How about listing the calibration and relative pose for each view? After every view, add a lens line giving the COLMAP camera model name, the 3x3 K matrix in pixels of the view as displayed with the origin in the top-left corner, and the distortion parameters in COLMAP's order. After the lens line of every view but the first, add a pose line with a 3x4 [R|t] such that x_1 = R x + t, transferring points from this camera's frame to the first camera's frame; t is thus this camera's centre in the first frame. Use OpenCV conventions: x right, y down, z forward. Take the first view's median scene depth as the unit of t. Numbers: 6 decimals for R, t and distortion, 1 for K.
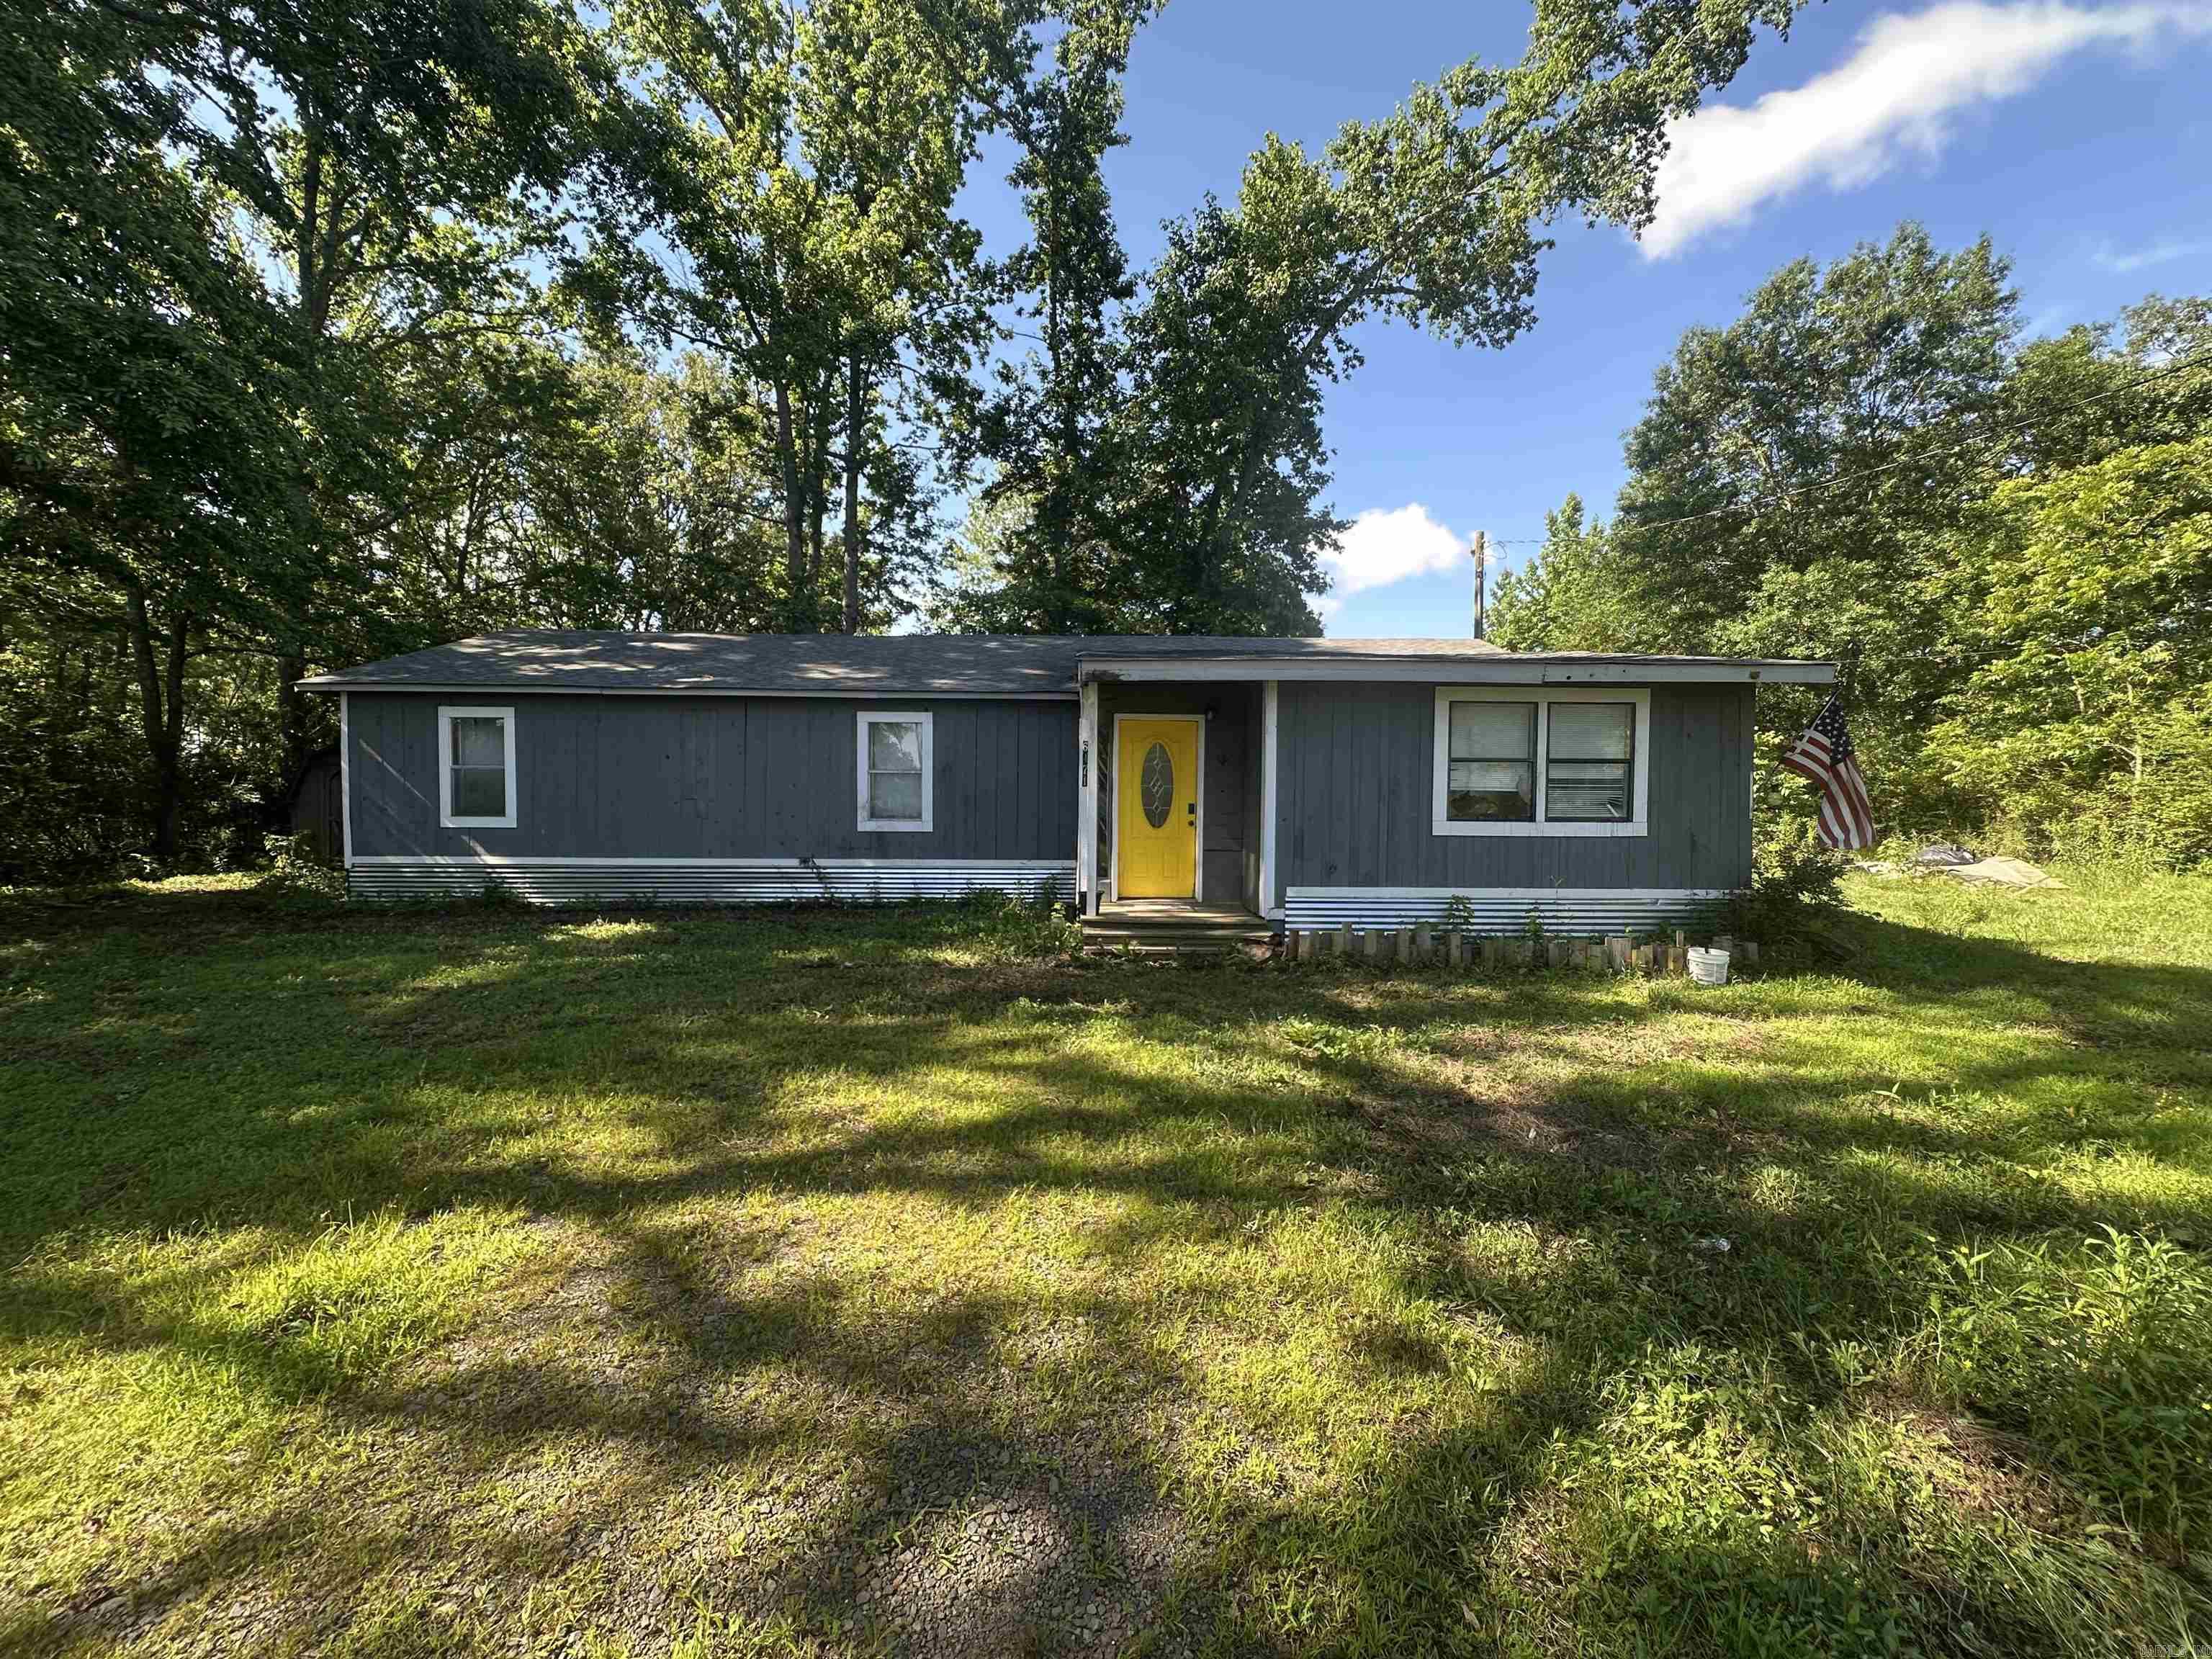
lens RADIAL K [[879.8, 0, 1105.8], [0, 879.8, 824.3], [0, 0, 1]] dist [-0.002850, 0.001183]
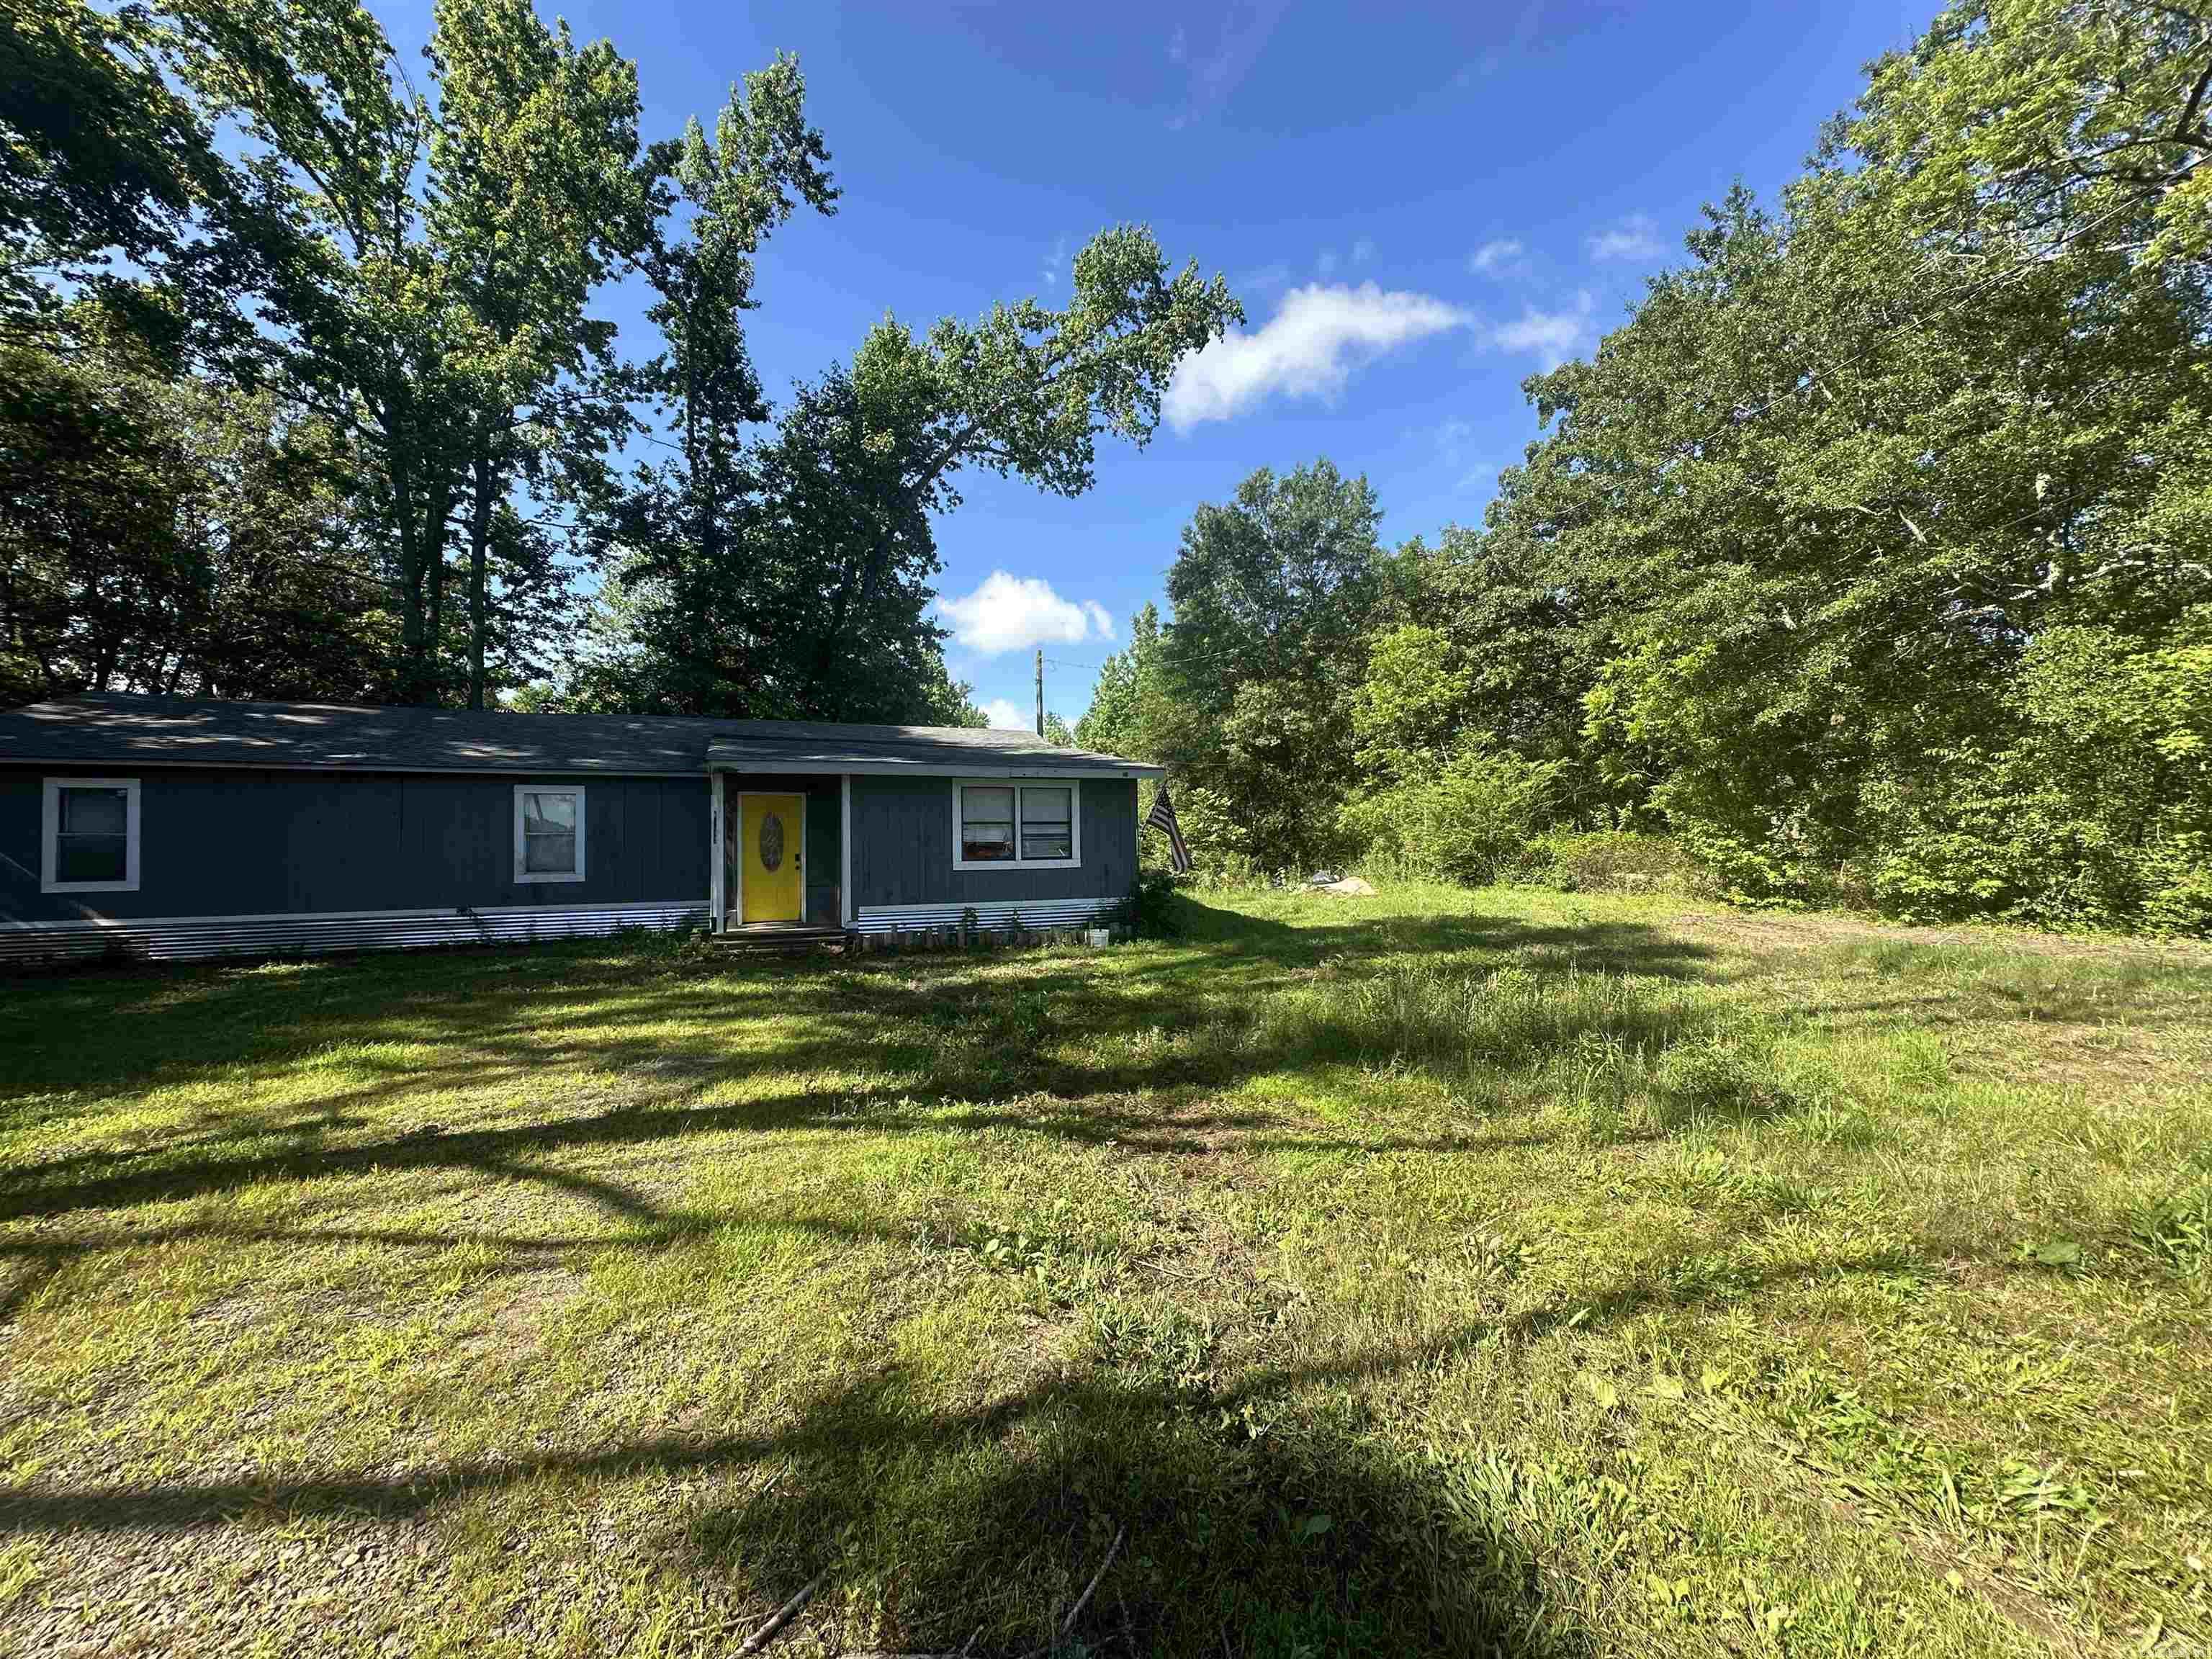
lens RADIAL K [[879.8, 0, 1106.4], [0, 879.8, 827.5], [0, 0, 1]] dist [-0.002850, 0.001183]
pose [[0.930461, -0.010893, 0.366228, 0.019894], [0.030997, 0.998315, -0.049060, 0.008899], [-0.365076, 0.057001, 0.929231, -0.242618]]
